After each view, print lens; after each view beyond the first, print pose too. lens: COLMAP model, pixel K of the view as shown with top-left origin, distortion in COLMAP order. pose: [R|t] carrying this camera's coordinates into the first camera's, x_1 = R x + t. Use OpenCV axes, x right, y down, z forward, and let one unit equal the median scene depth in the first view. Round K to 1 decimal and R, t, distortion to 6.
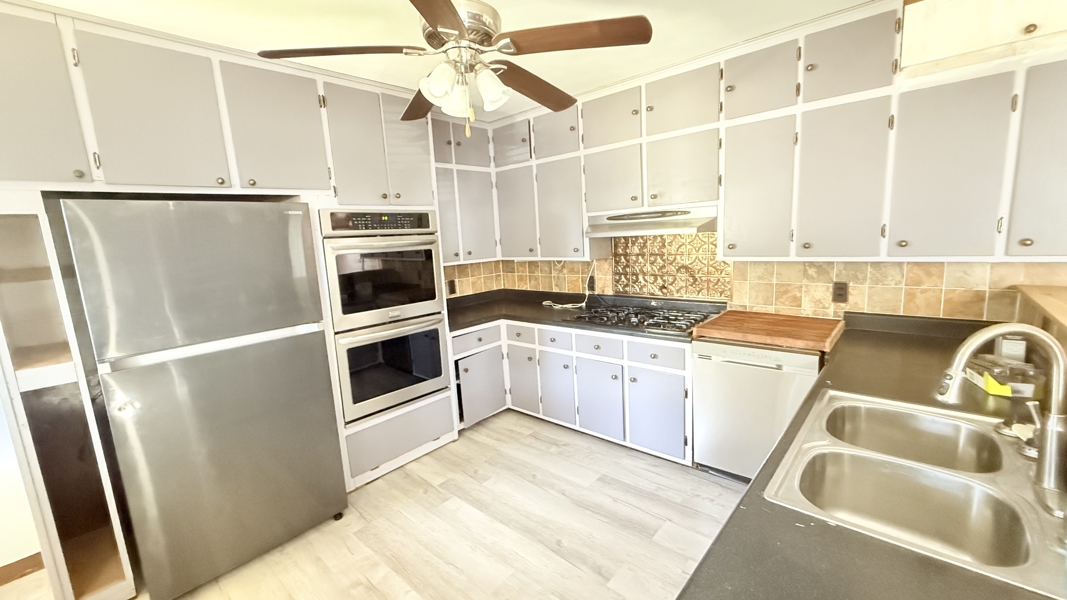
lens RADIAL K [[426.0, 0, 532.1], [0, 426.0, 301.5], [0, 0, 1]] dist [0.001089, 0.000535]
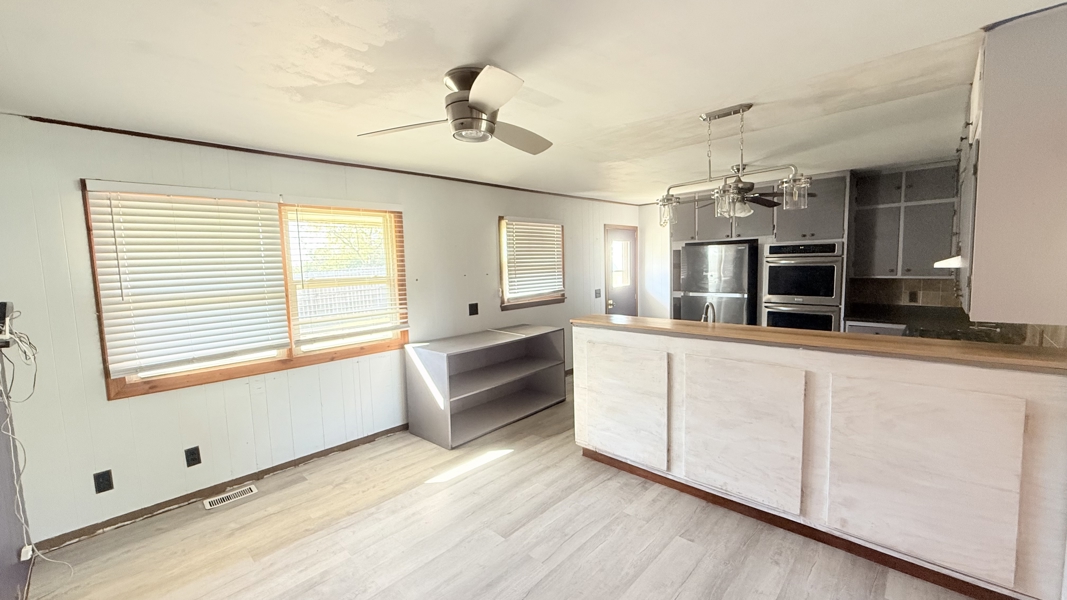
lens RADIAL K [[426.0, 0, 529.9], [0, 426.0, 300.0], [0, 0, 1]] dist [0.001089, 0.000535]
pose [[-0.038905, 0.144381, -0.988757, 1.490416], [-0.129355, 0.980452, 0.148258, -0.089123], [0.990835, 0.133669, -0.019468, -0.100231]]
